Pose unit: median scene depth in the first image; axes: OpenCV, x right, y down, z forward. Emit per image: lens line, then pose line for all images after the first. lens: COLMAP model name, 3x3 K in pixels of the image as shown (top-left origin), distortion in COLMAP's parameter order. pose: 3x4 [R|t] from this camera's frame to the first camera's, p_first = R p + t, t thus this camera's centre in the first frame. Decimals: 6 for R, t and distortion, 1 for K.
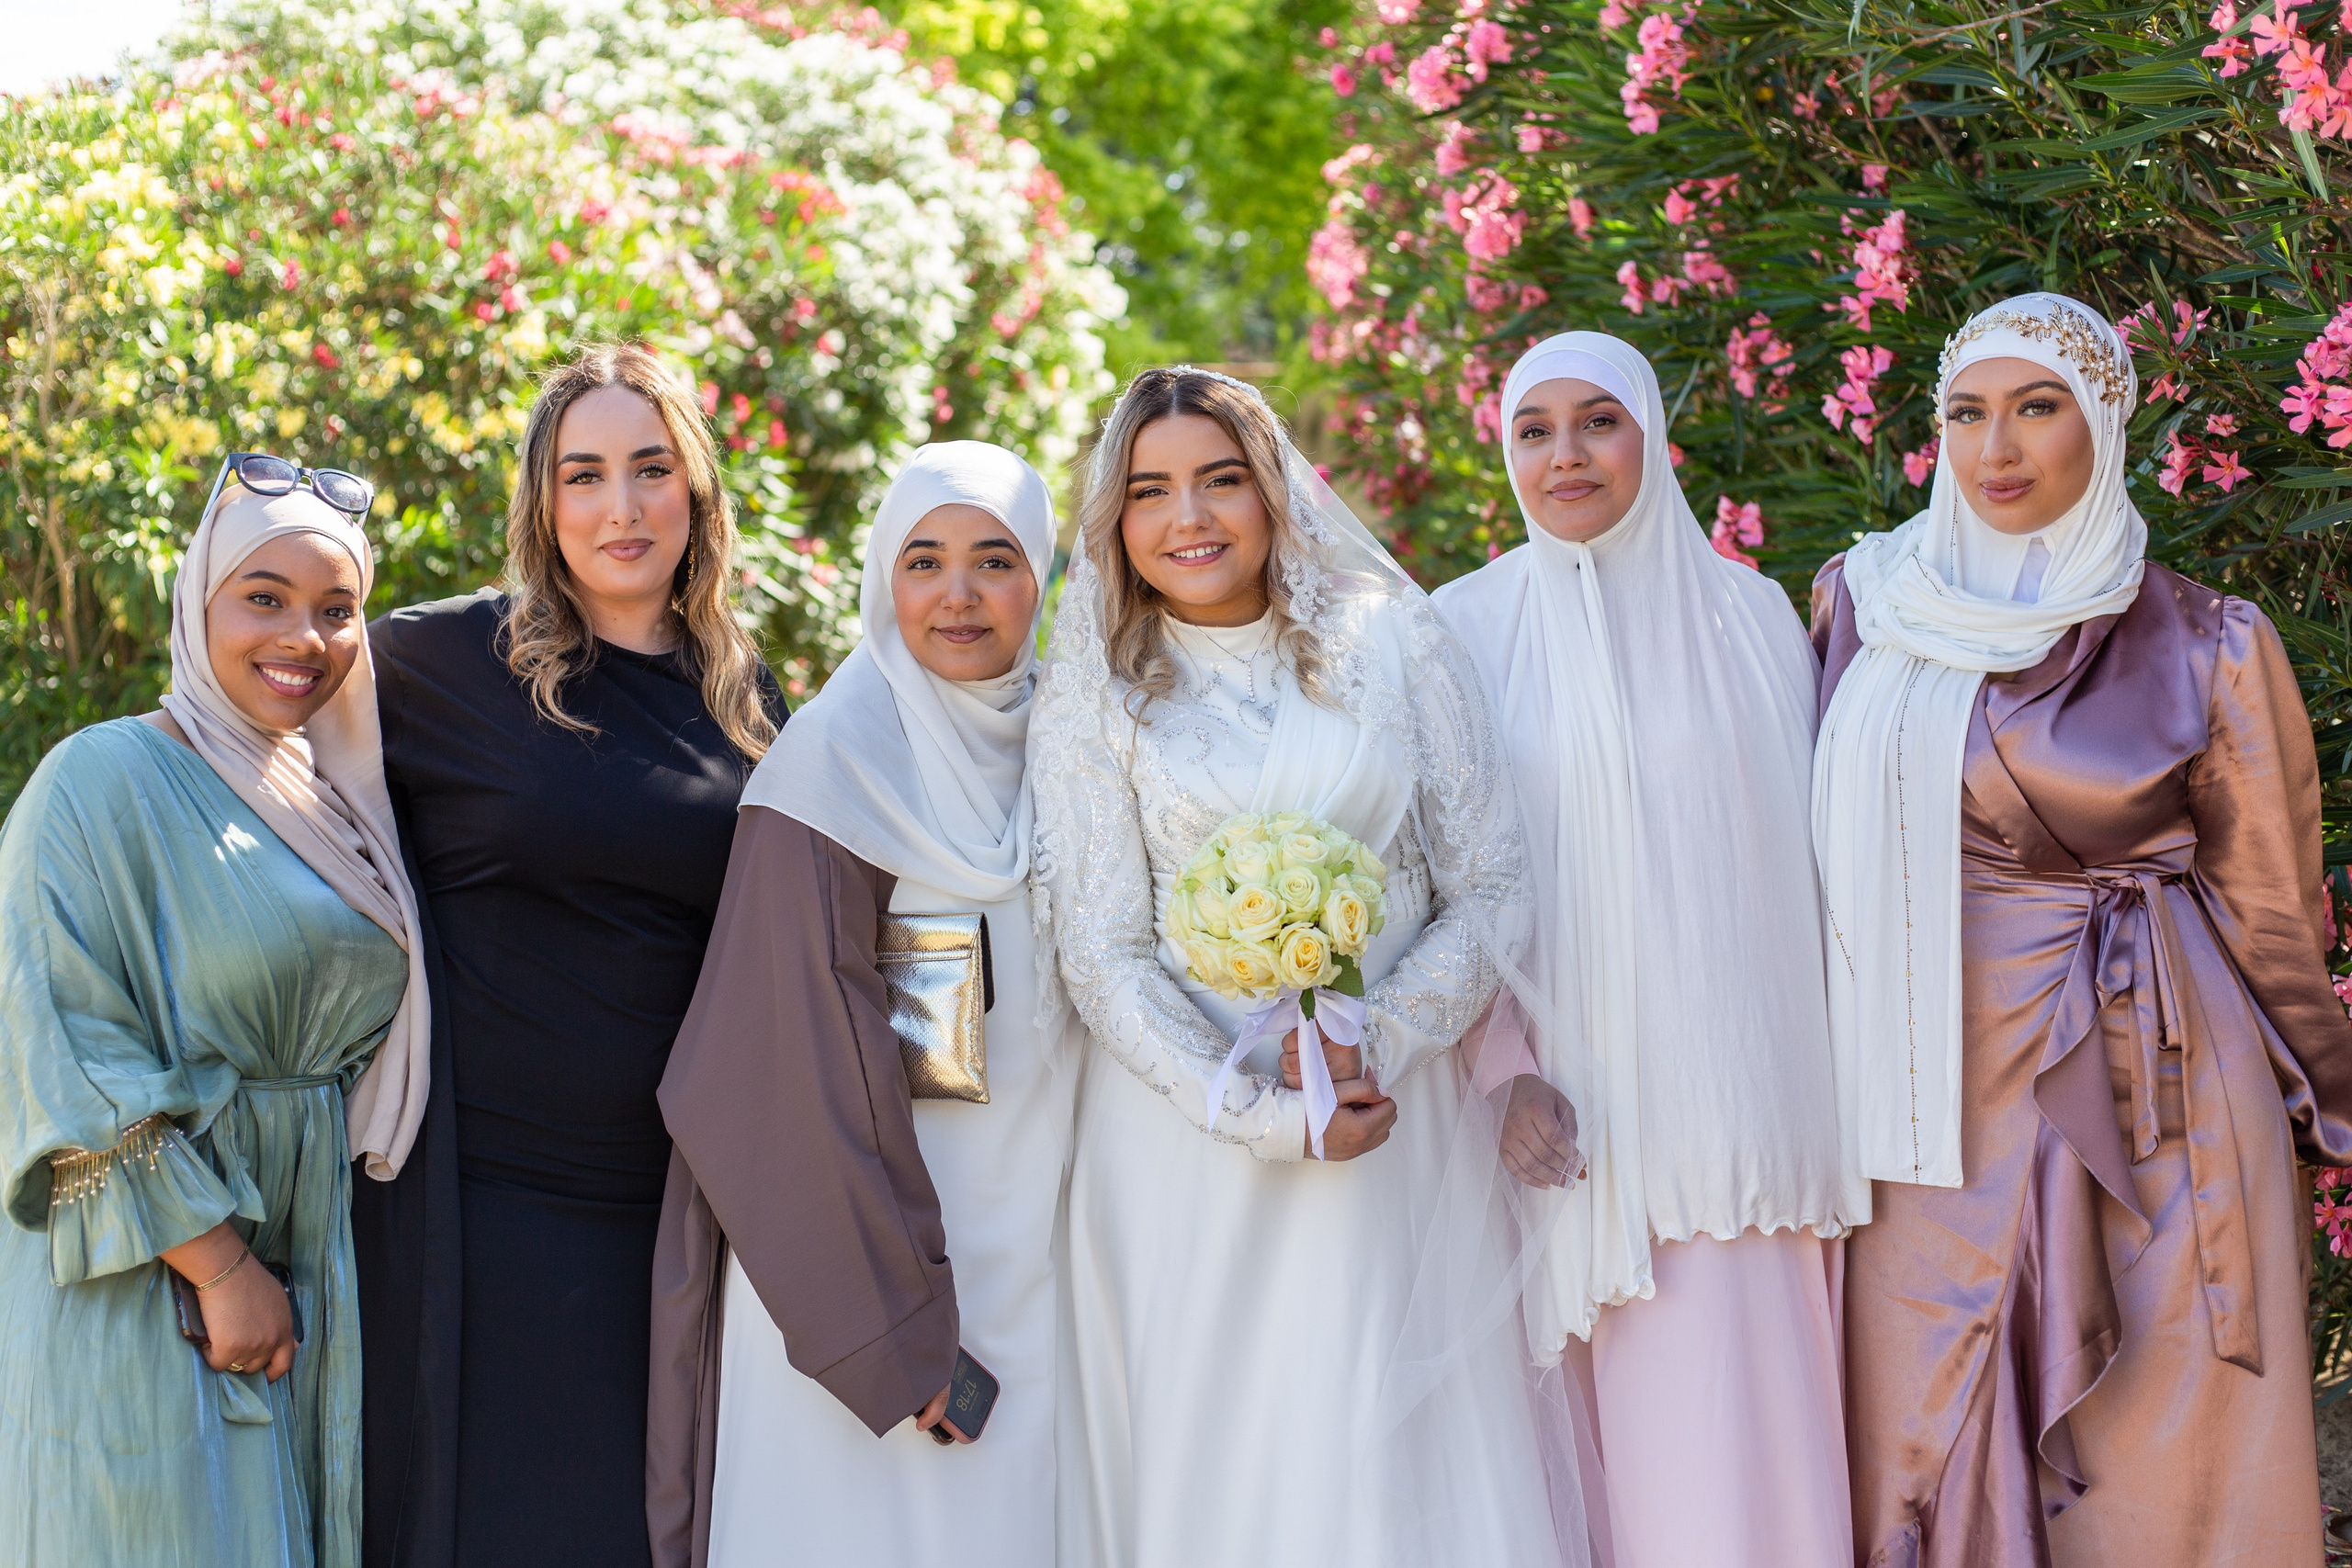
lens RADIAL K [[3496.6, 0, 1176.0], [0, 3496.6, 784.0], [0, 0, 1]] dist [0.046495, -0.038037]
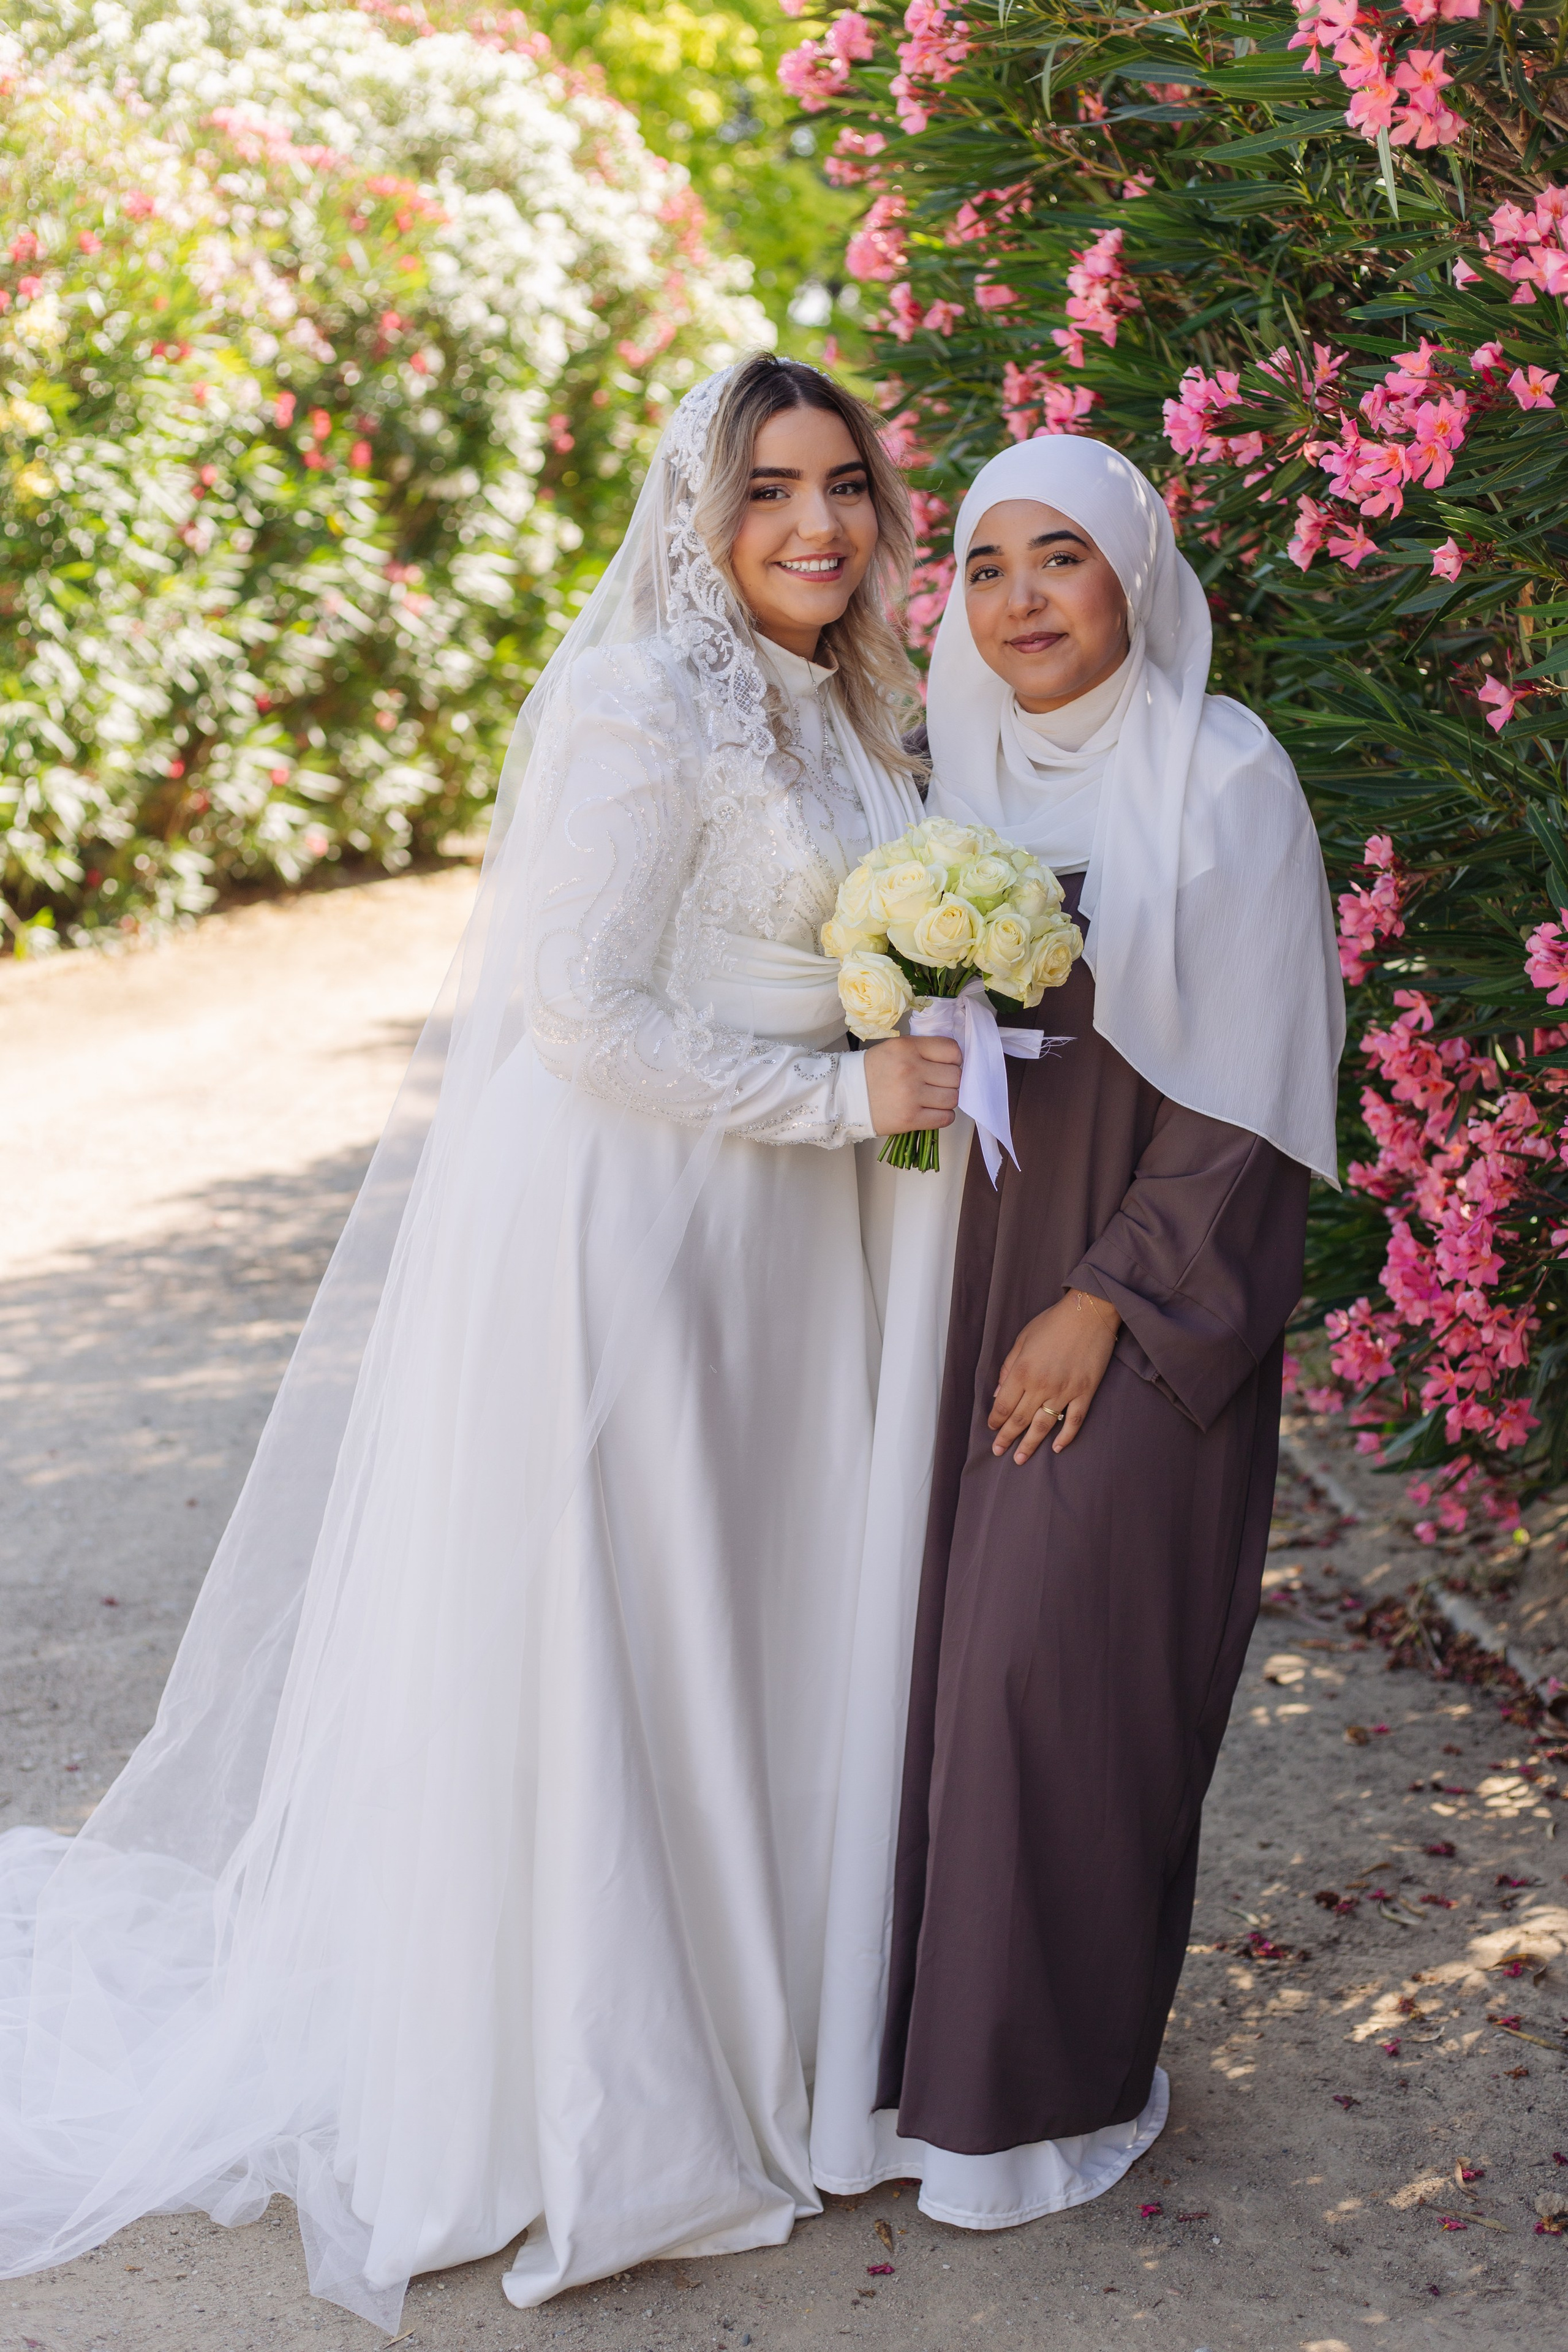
lens RADIAL K [[3473.2, 0, 784.0], [0, 3473.2, 1176.0], [0, 0, 1]] dist [0.008553, 0.092870]
pose [[0.996688, 0.064789, -0.049154, 0.077038], [-0.059778, 0.993453, 0.097350, -0.002906], [0.055139, -0.094089, 0.994036, 0.042920]]
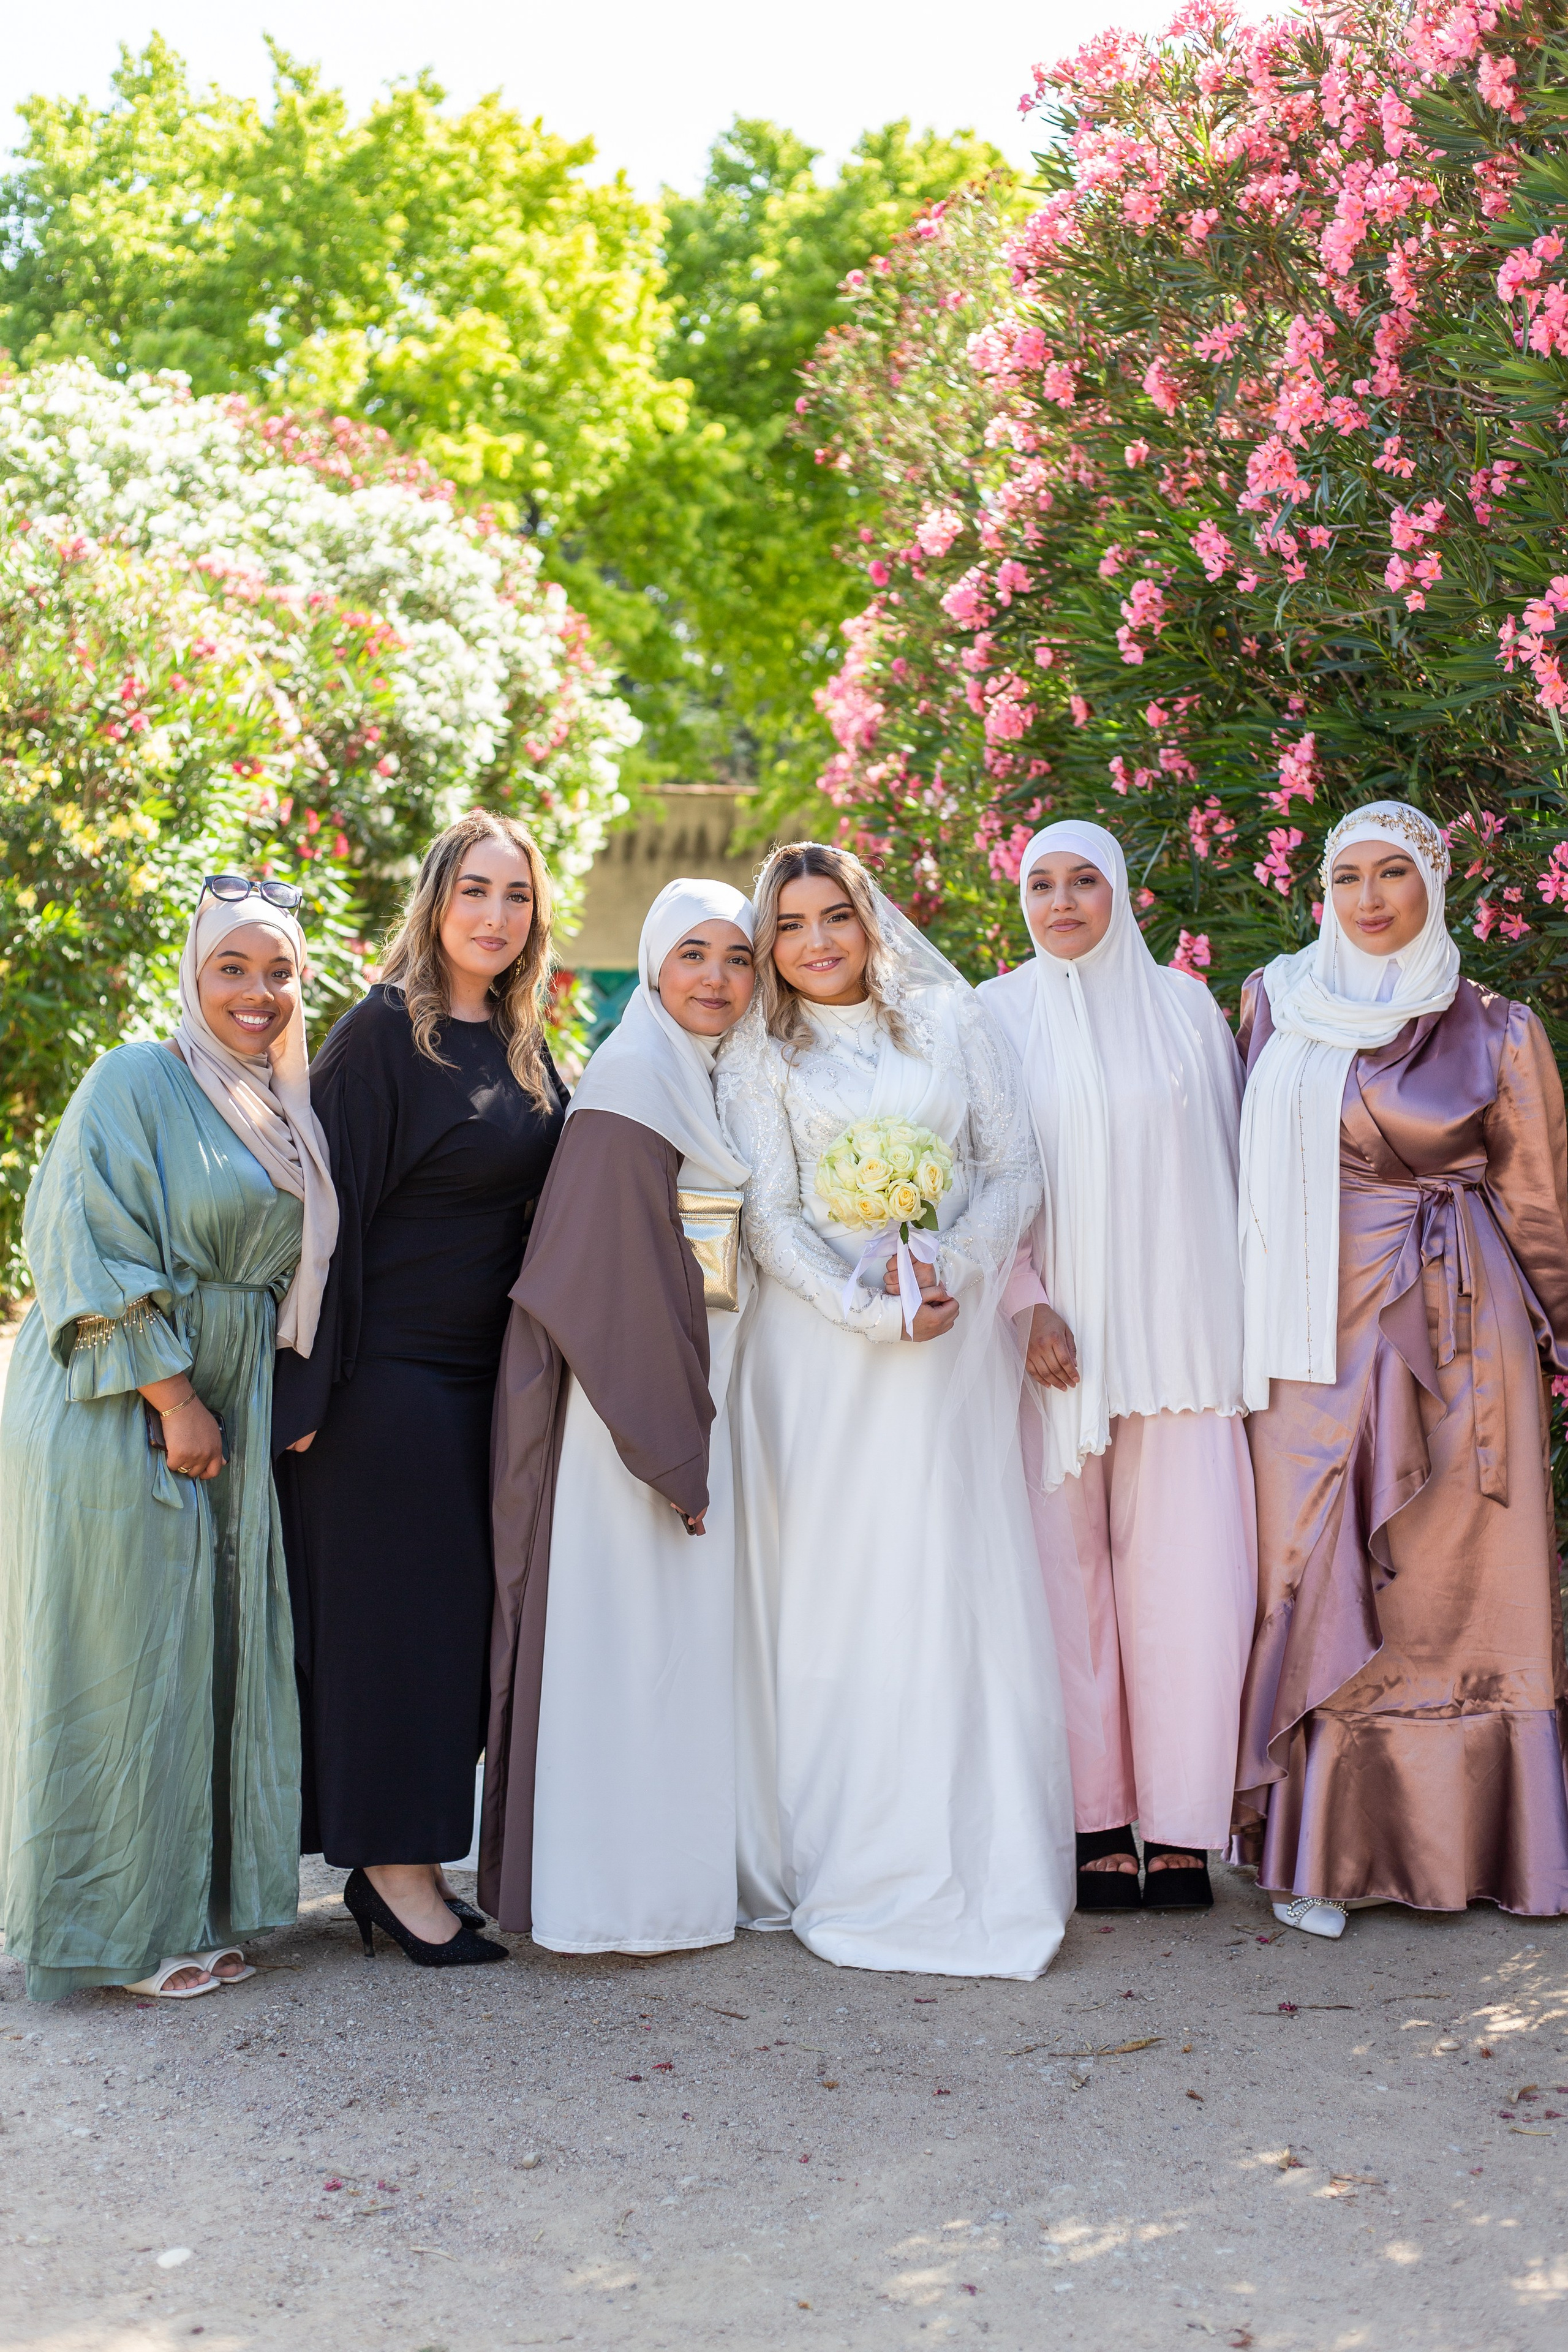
lens RADIAL K [[3614.9, 0, 784.0], [0, 3614.9, 1176.0], [0, 0, 1]] dist [0.003171, 0.058997]
pose [[0.998470, 0.027415, 0.048026, -0.031149], [-0.026999, 0.999592, -0.009278, 0.015268], [-0.048261, 0.007968, 0.998803, -0.193831]]
